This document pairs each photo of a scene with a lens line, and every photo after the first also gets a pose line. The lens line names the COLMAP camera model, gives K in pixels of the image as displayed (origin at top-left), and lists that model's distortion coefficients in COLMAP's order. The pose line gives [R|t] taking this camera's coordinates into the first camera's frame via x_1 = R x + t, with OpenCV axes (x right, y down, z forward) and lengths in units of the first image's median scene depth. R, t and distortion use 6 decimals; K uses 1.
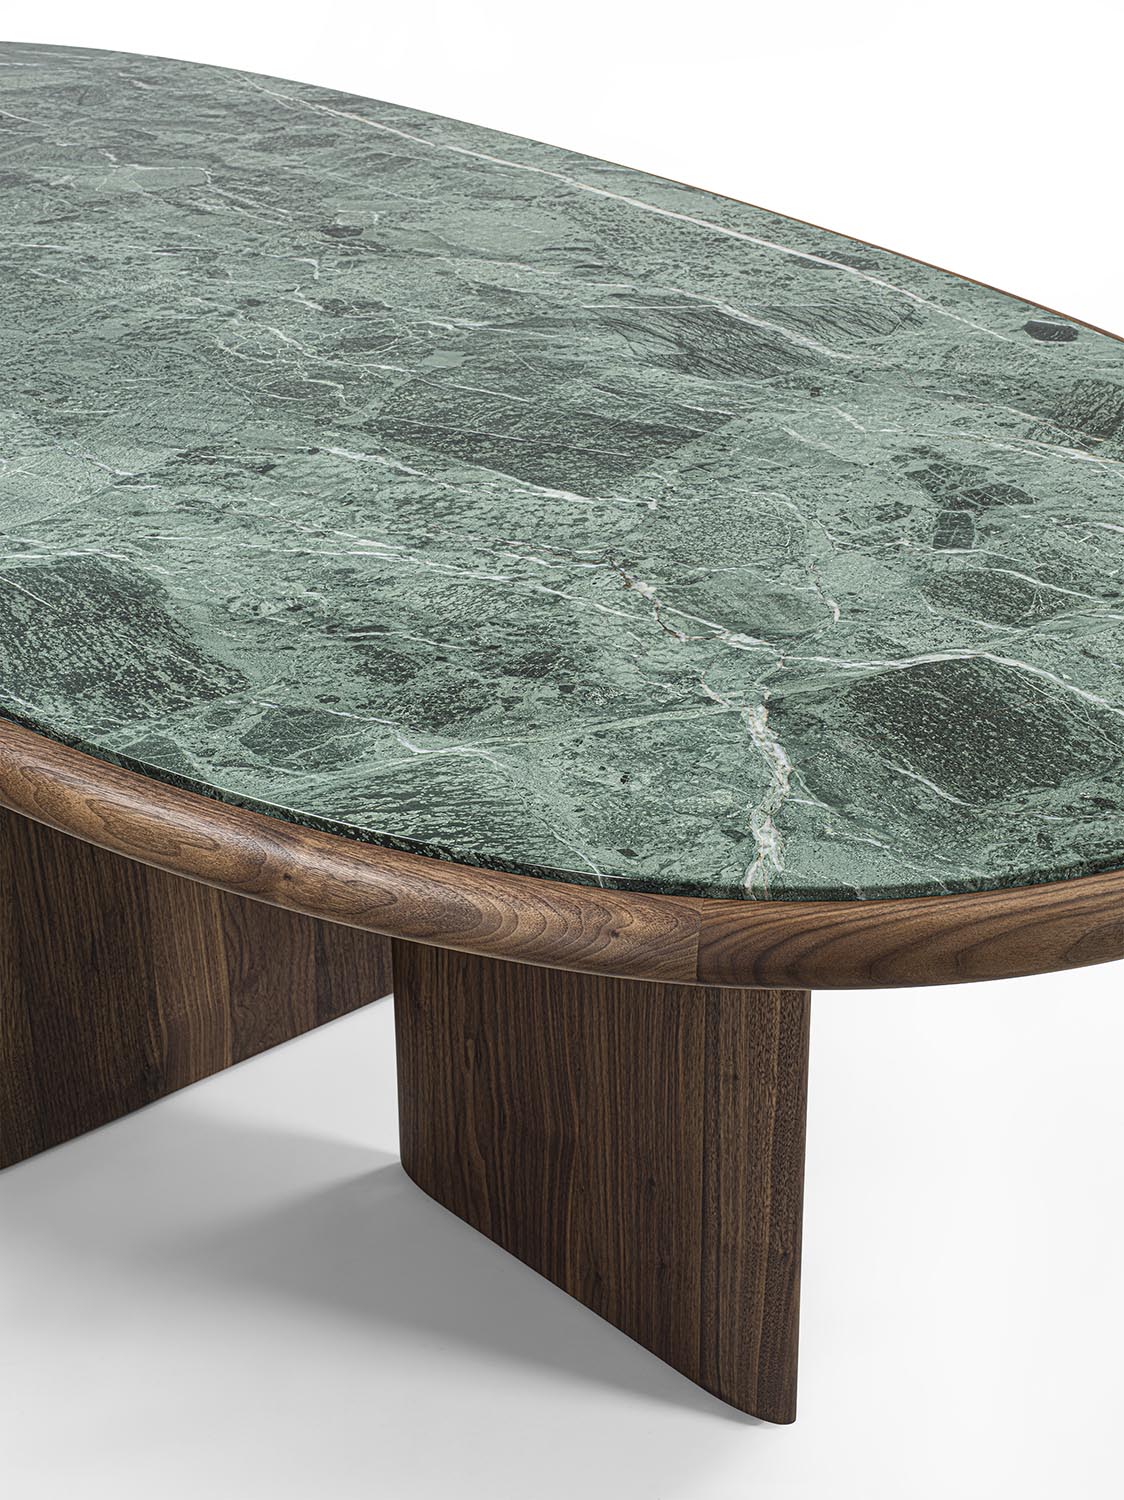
lens RADIAL K [[2806.9, 0, 562.0], [0, 2806.9, 750.0], [0, 0, 1]] dist [-0.087120, -0.042527]
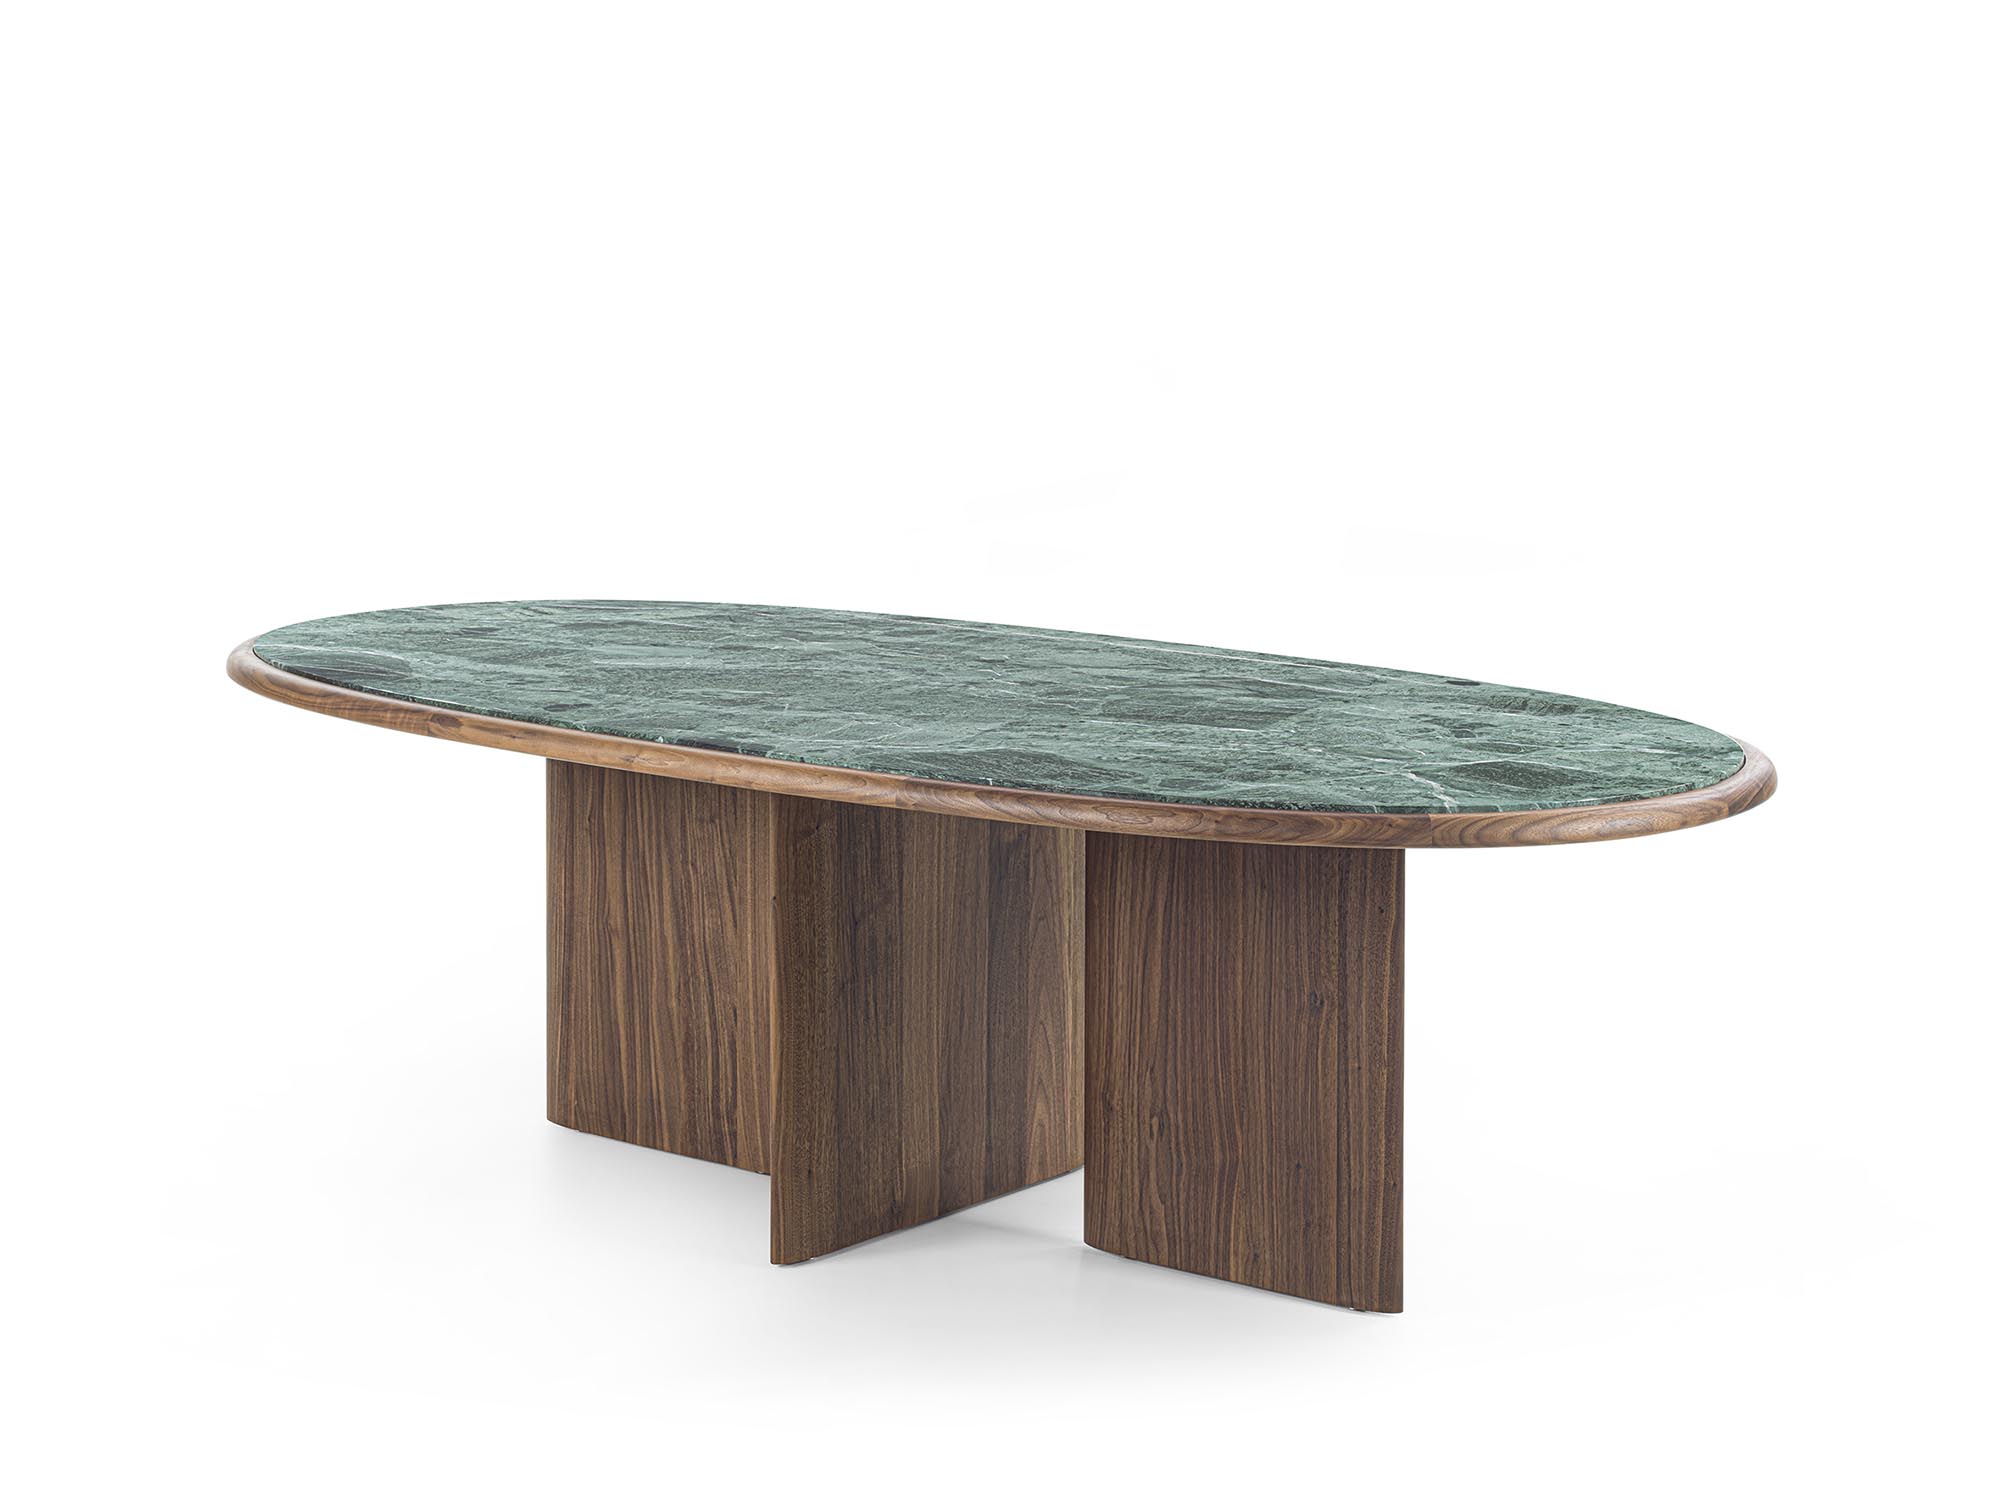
lens RADIAL K [[3746.3, 0, 1001.0], [0, 3746.3, 750.0], [0, 0, 1]] dist [-0.087120, -0.042527]
pose [[0.982796, -0.031351, 0.182012, -0.495421], [0.083079, 0.955200, -0.284063, 0.499064], [-0.164952, 0.294297, 0.941371, -1.008098]]
